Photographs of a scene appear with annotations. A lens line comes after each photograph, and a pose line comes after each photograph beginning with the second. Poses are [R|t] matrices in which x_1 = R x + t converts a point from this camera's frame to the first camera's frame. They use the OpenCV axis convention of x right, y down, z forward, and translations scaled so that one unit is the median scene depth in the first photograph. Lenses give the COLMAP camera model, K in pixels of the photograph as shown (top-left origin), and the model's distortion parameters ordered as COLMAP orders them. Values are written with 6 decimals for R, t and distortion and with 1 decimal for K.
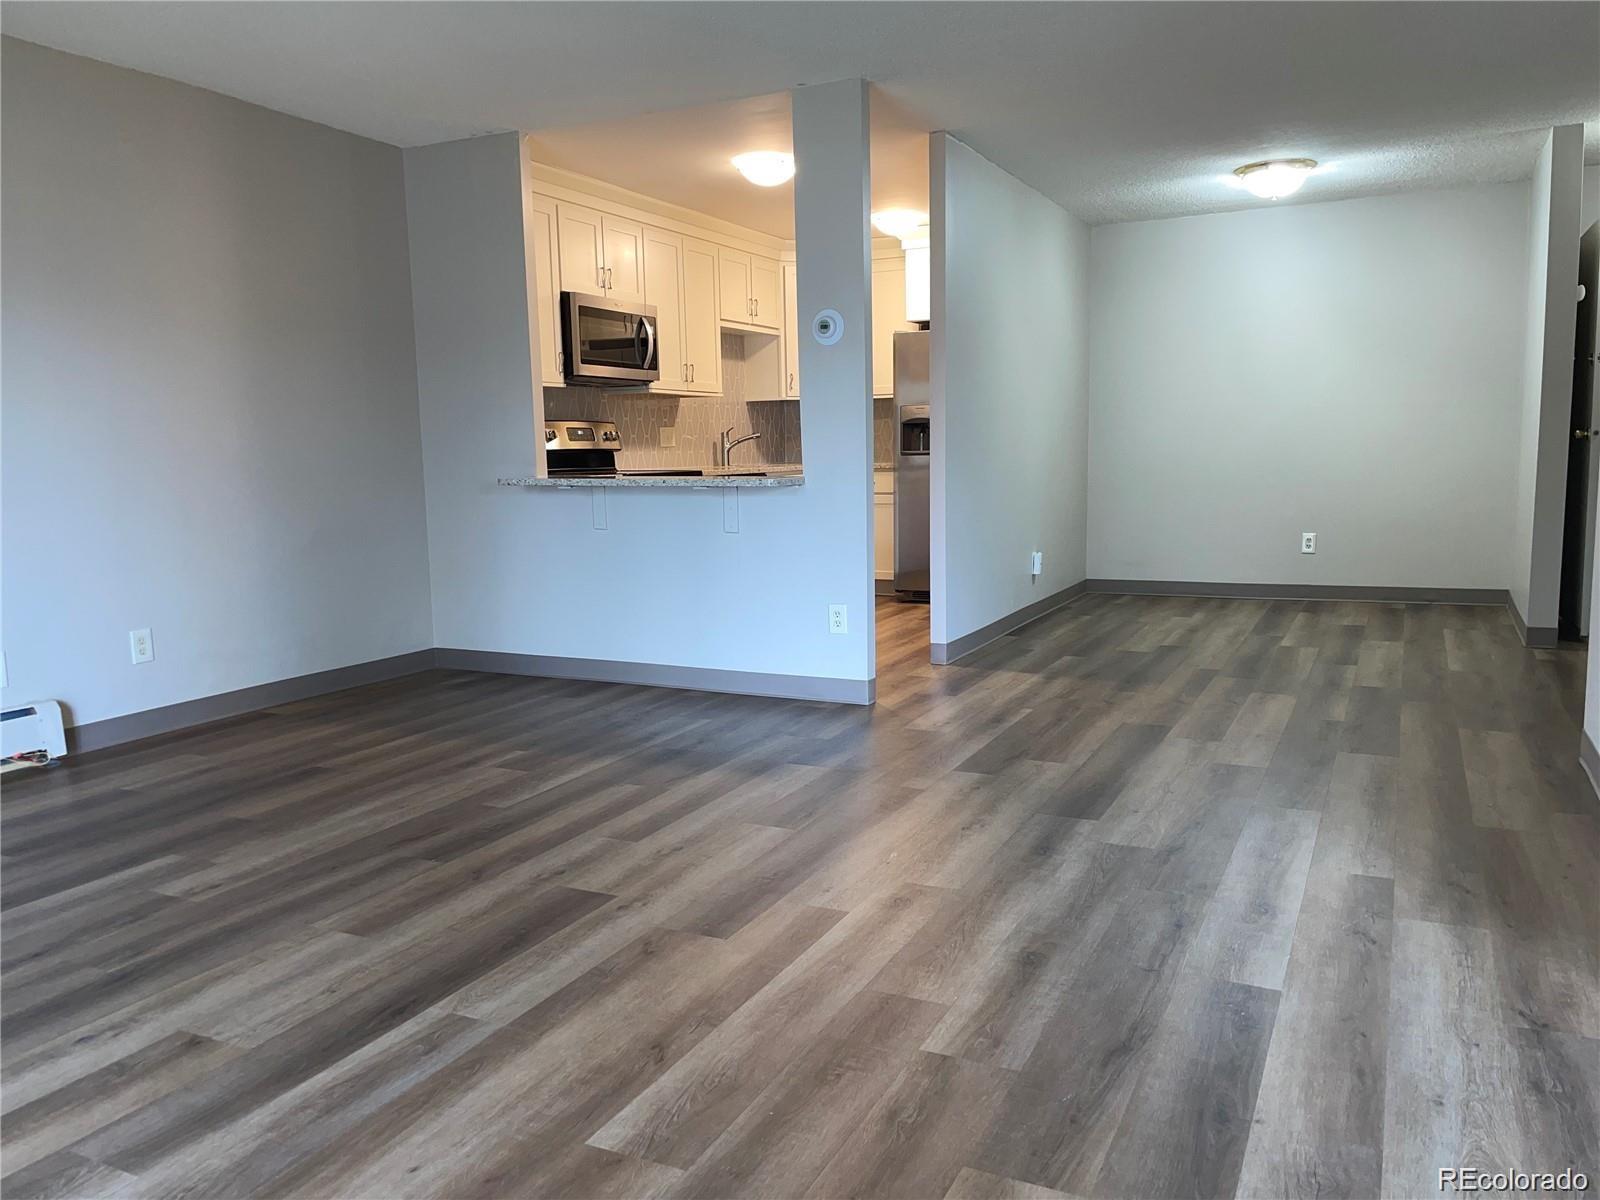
lens RADIAL K [[1212.2, 0, 800.0], [0, 1212.2, 600.0], [0, 0, 1]] dist [0.063519, 0.000132]
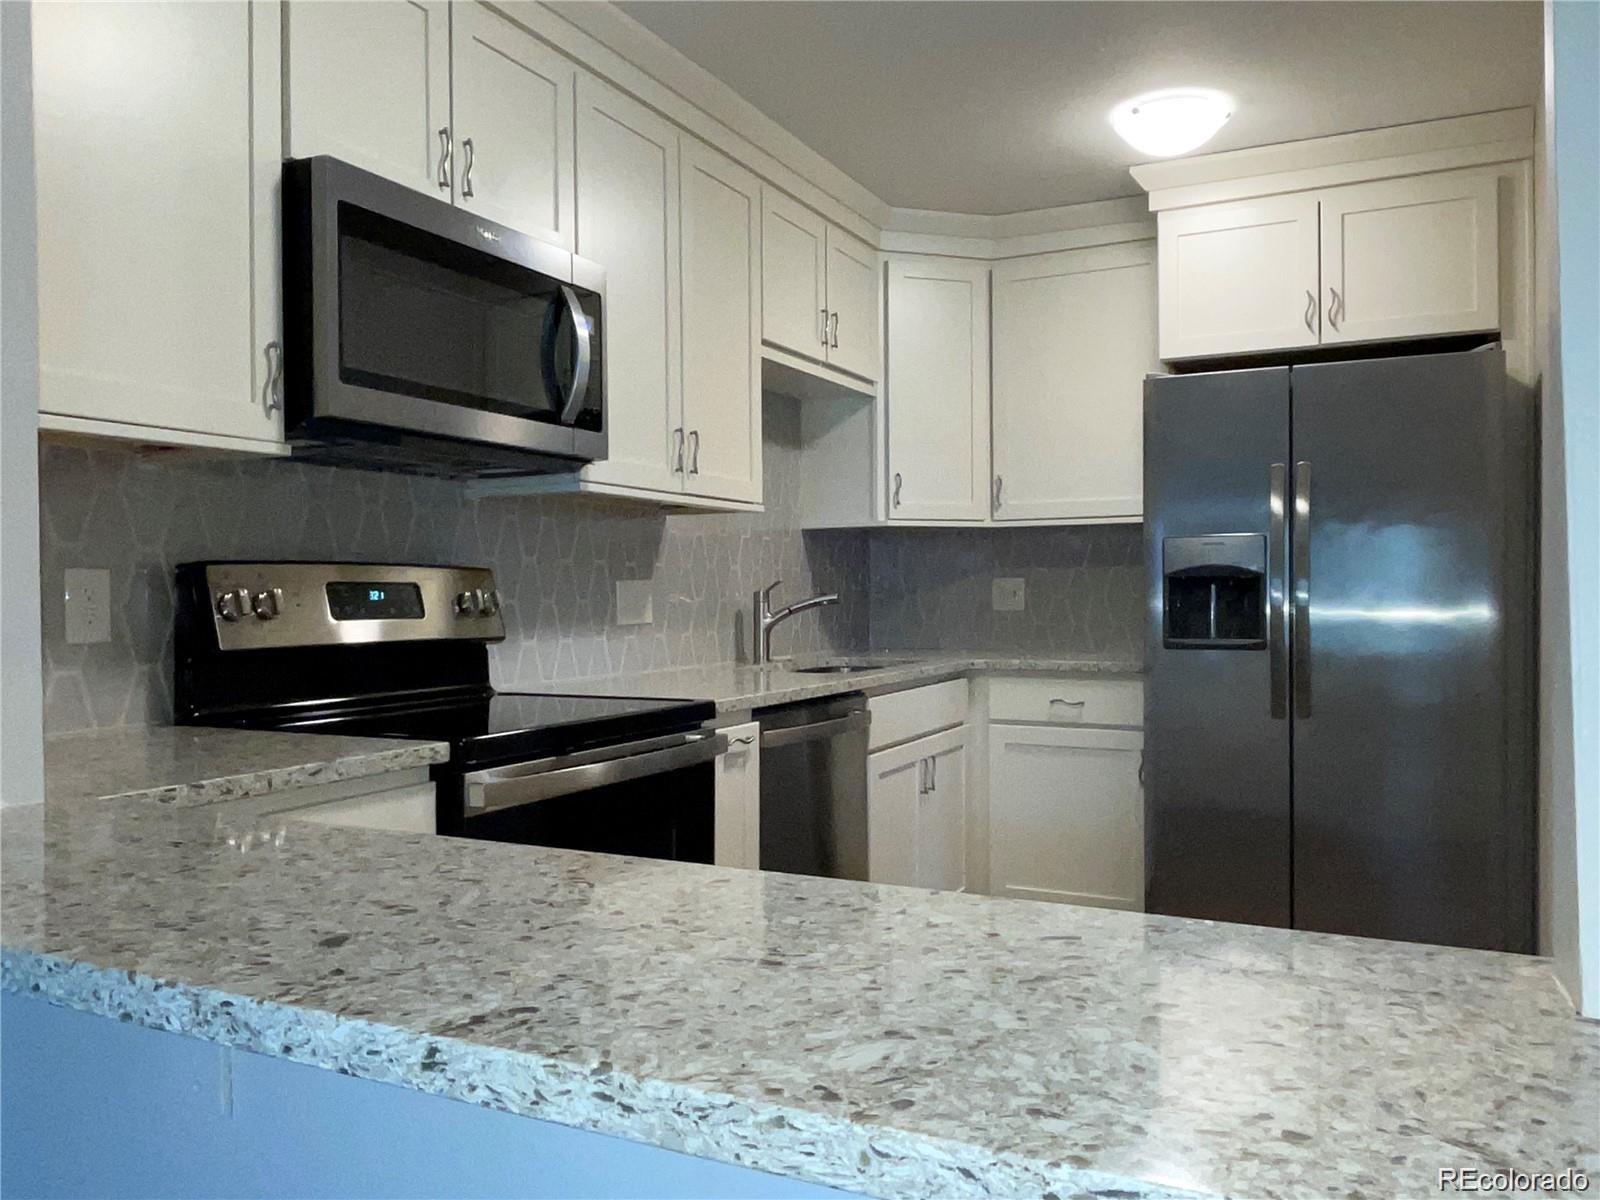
lens RADIAL K [[1258.8, 0, 800.0], [0, 1258.8, 600.0], [0, 0, 1]] dist [0.003106, -0.000145]
pose [[0.999934, 0.010545, -0.004585, -0.048484], [-0.011026, 0.992468, -0.122007, -0.081638], [0.003264, 0.122050, 0.992519, 0.558568]]
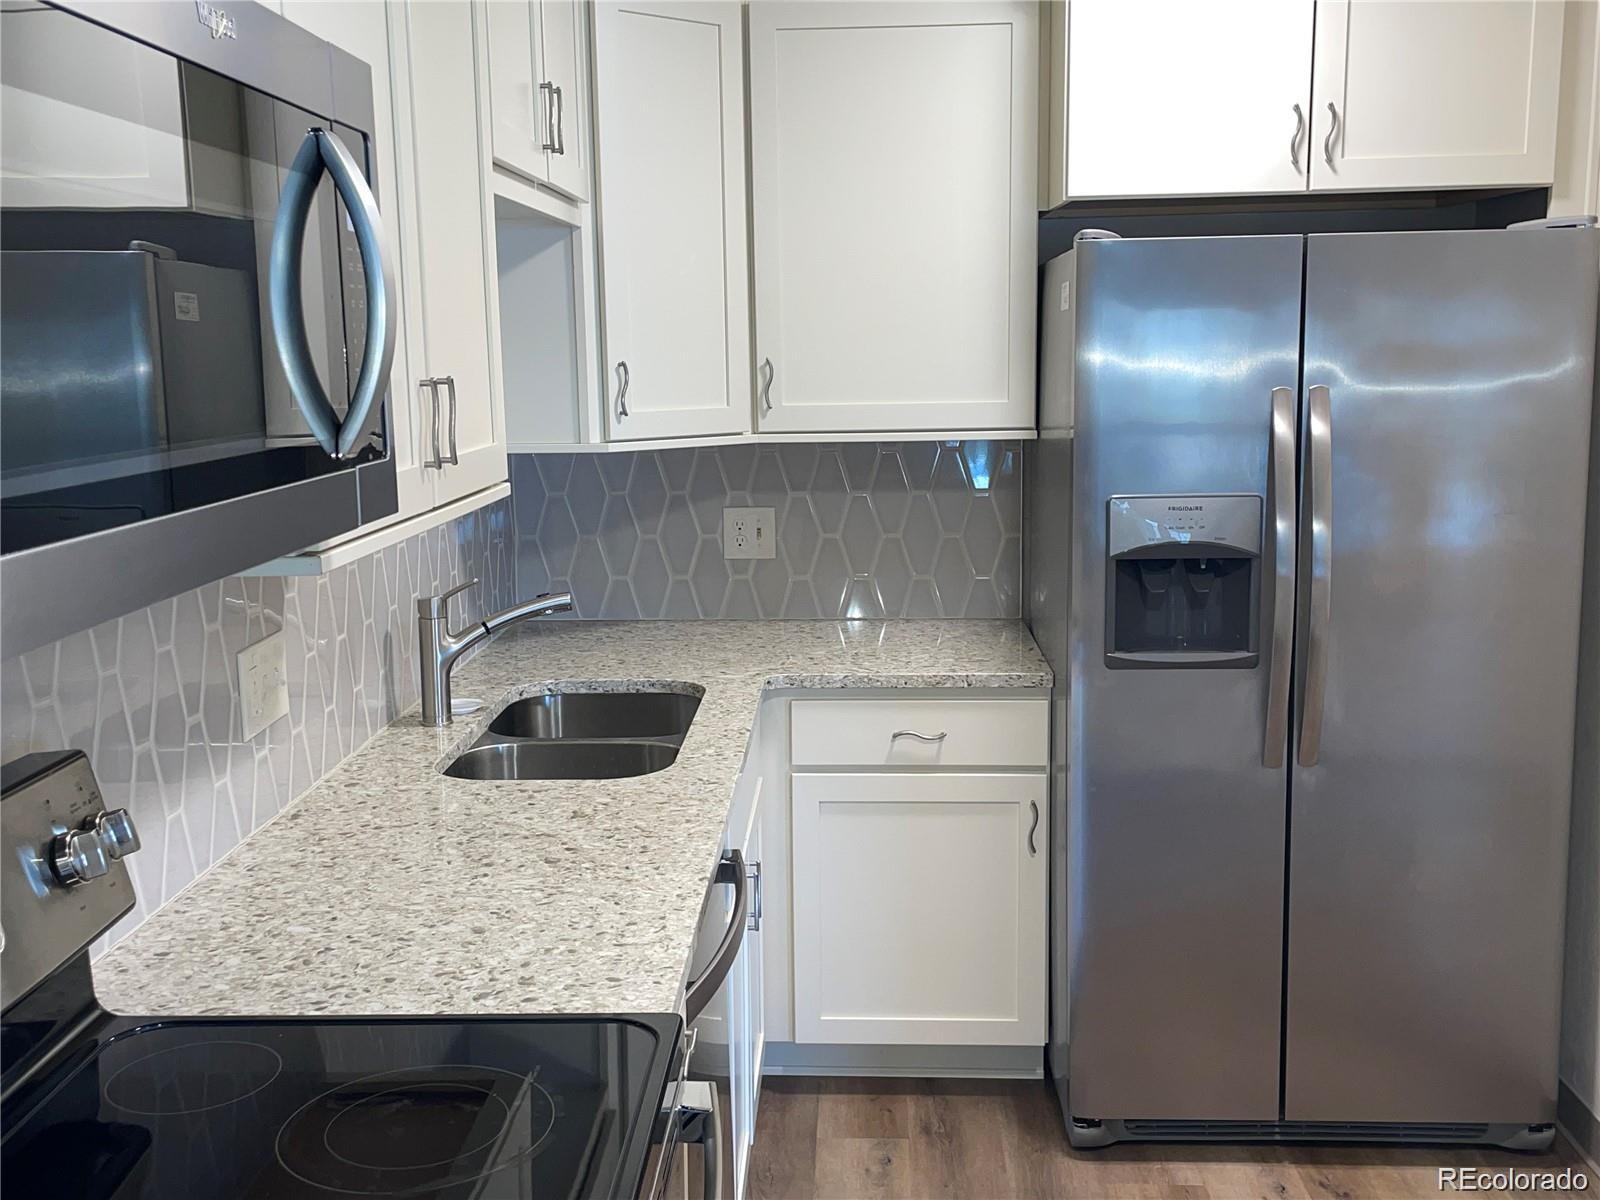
lens RADIAL K [[1623.3, 0, 800.0], [0, 1623.3, 600.0], [0, 0, 1]] dist [0.012678, 0.006966]
pose [[0.910765, -0.062931, 0.408101, -0.142636], [0.050659, 0.997881, 0.040823, -0.160341], [-0.409806, -0.016506, 0.912023, 0.704054]]
